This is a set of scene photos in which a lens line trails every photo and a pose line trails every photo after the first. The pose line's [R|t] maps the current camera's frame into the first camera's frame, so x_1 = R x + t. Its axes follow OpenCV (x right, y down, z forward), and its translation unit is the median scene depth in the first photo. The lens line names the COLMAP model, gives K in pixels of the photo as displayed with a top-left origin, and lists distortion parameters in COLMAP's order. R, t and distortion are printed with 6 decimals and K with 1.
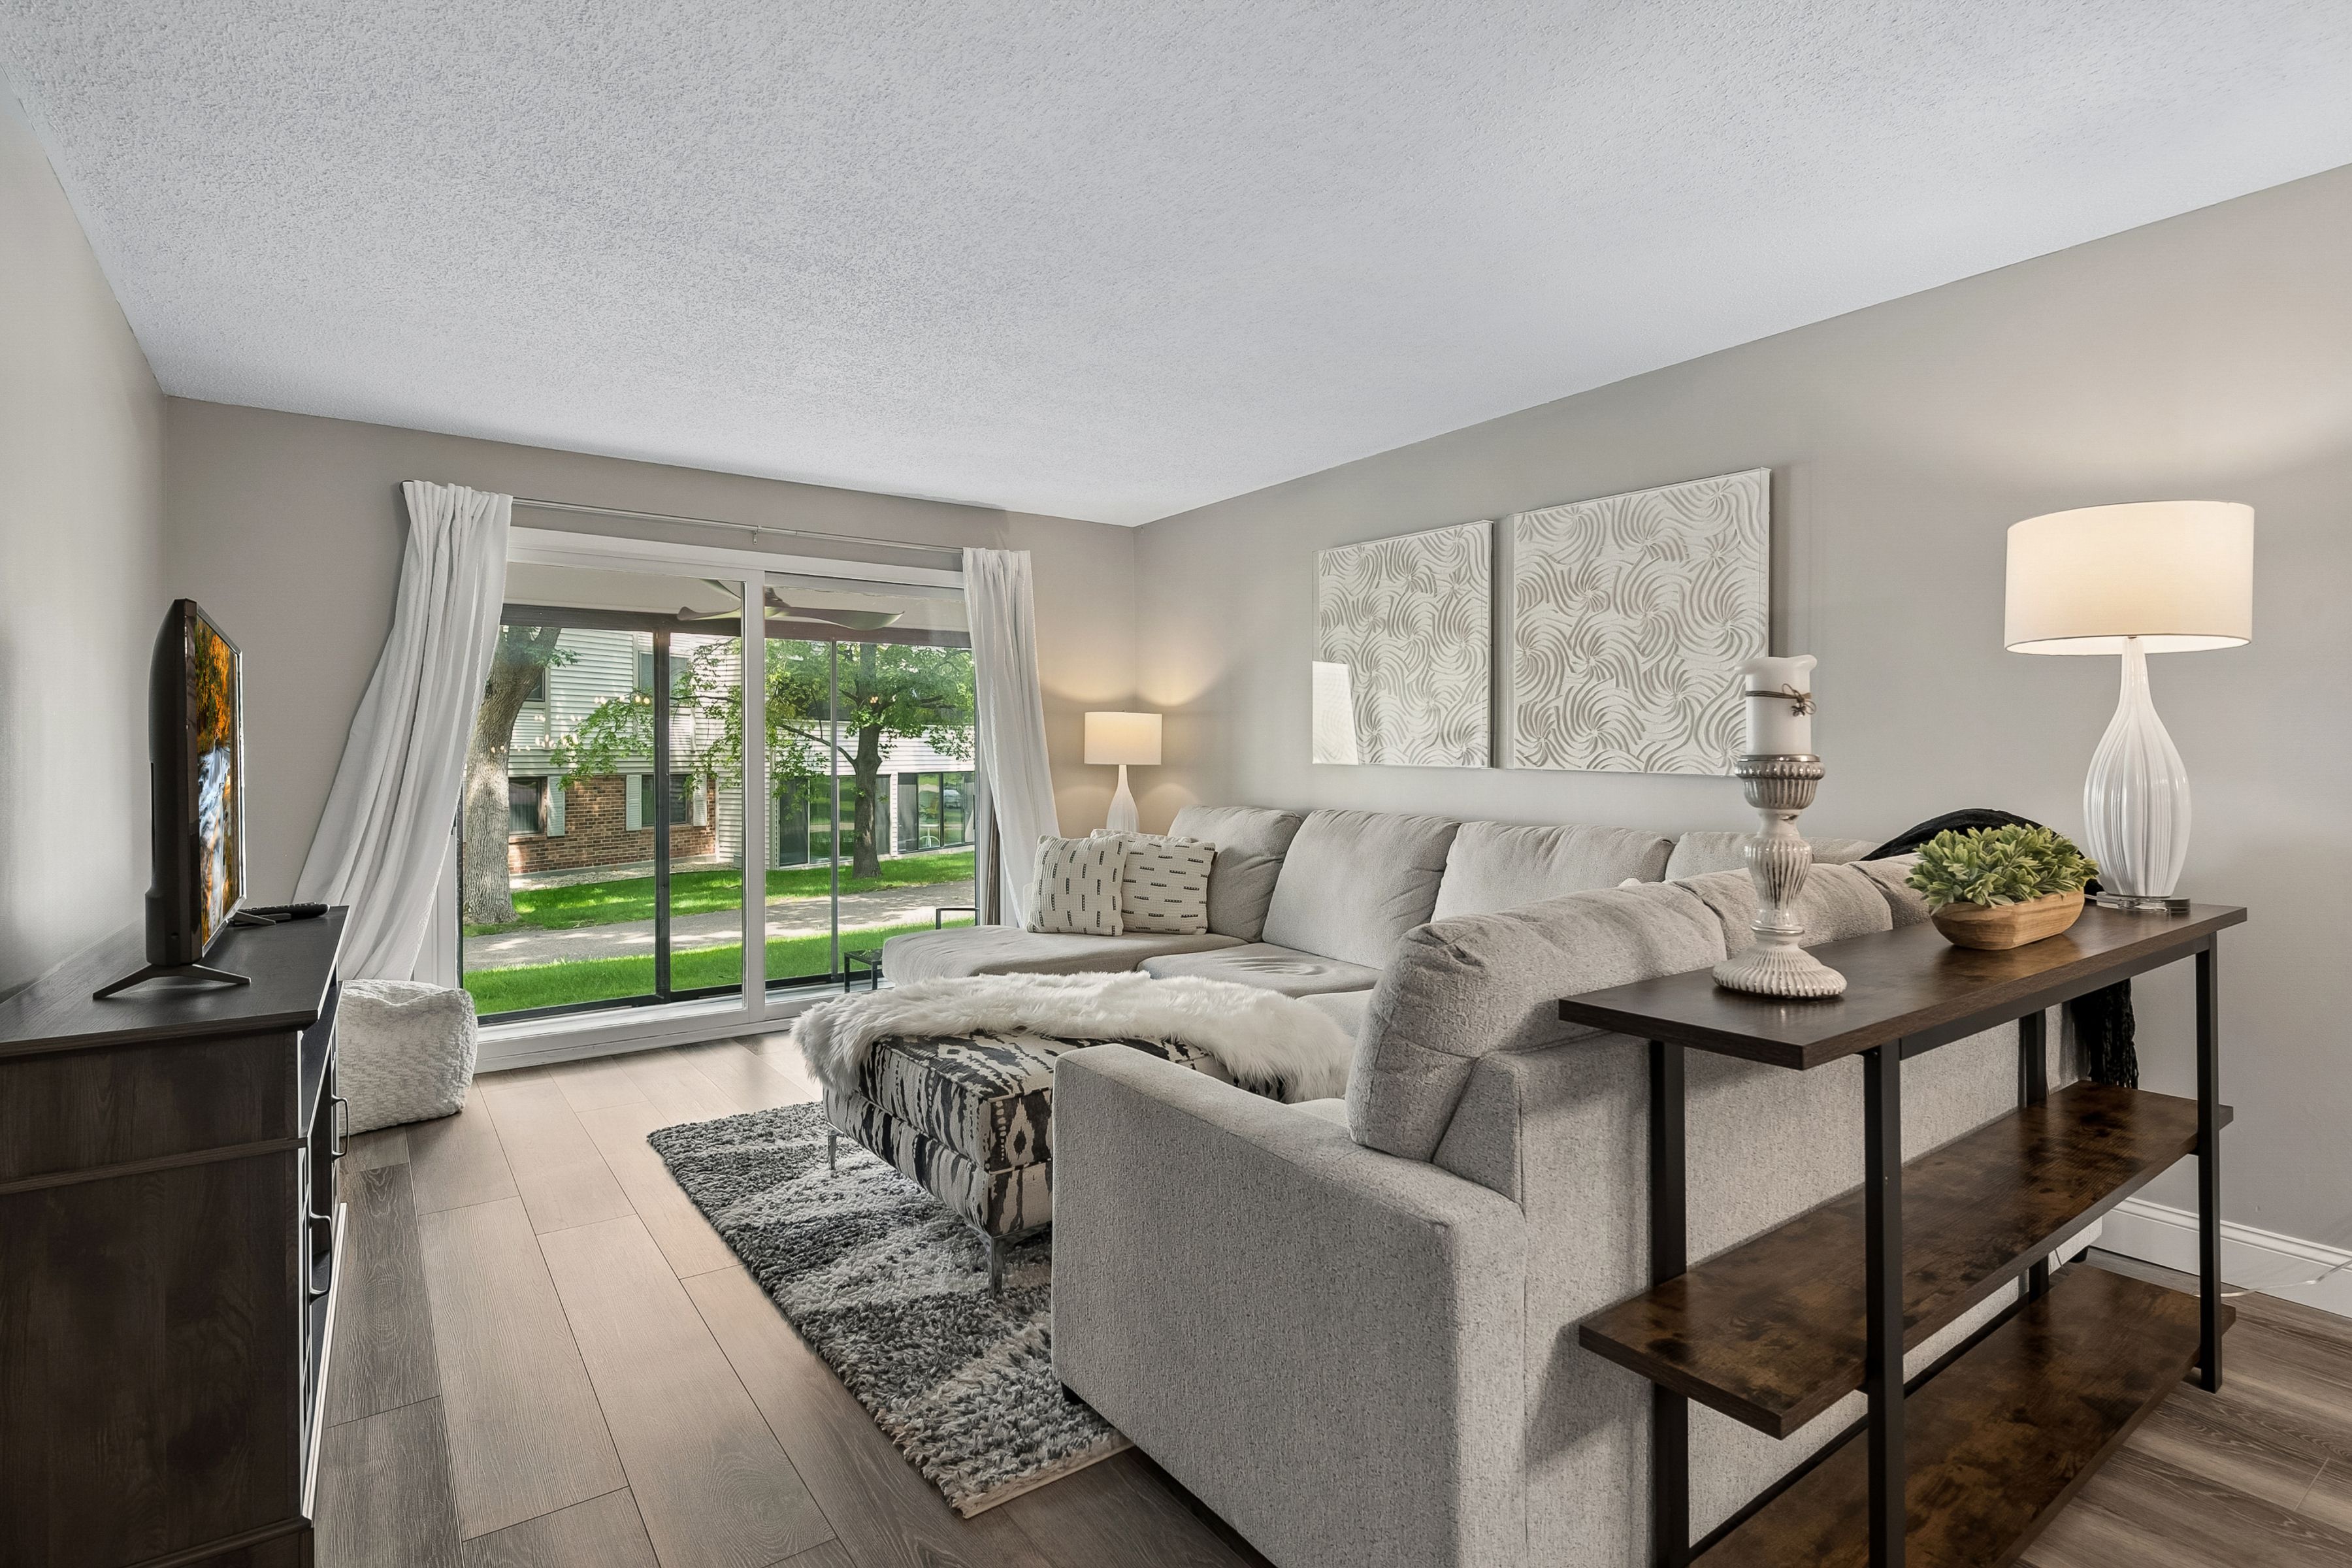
lens RADIAL K [[1135.2, 0, 1182.6], [0, 1135.2, 752.7], [0, 0, 1]] dist [0.004641, 0.000386]
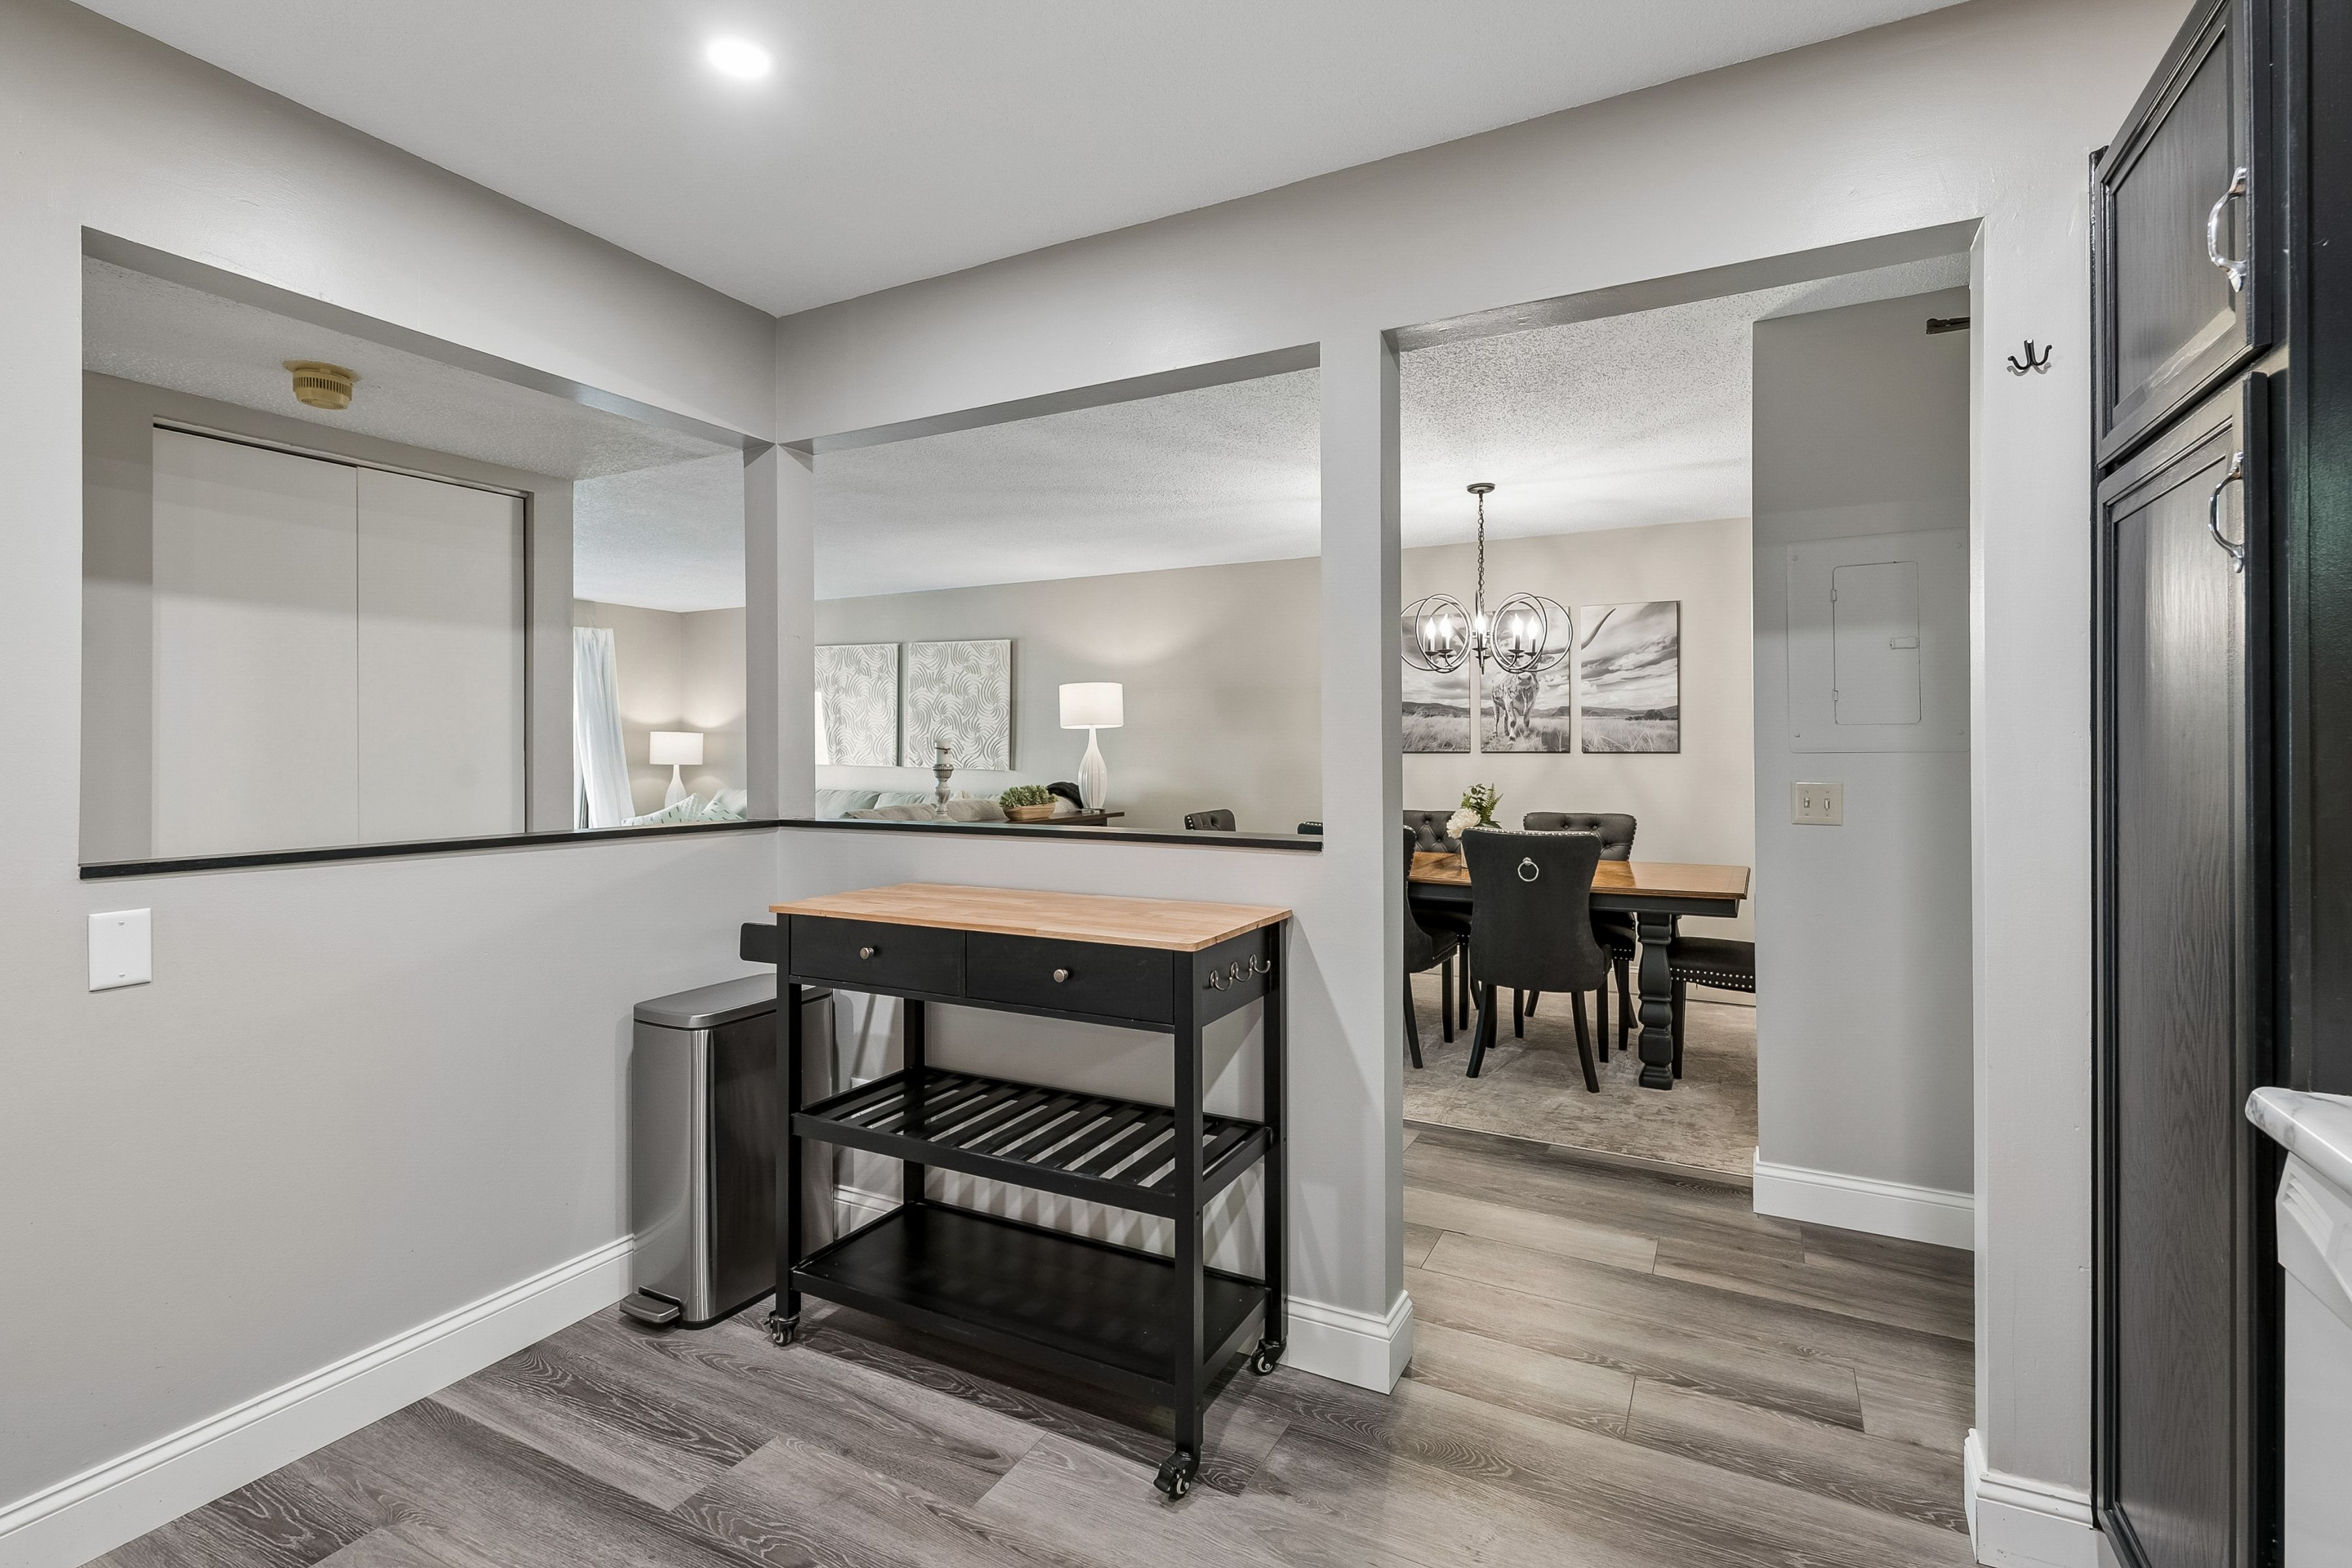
lens RADIAL K [[1084.5, 0, 1170.9], [0, 1084.5, 743.3], [0, 0, 1]] dist [0.003743, 0.000074]
pose [[0.897639, 0.007228, 0.440671, -0.153425], [-0.004261, 0.999961, -0.007724, -0.017134], [-0.440710, 0.005056, 0.897635, -1.030964]]
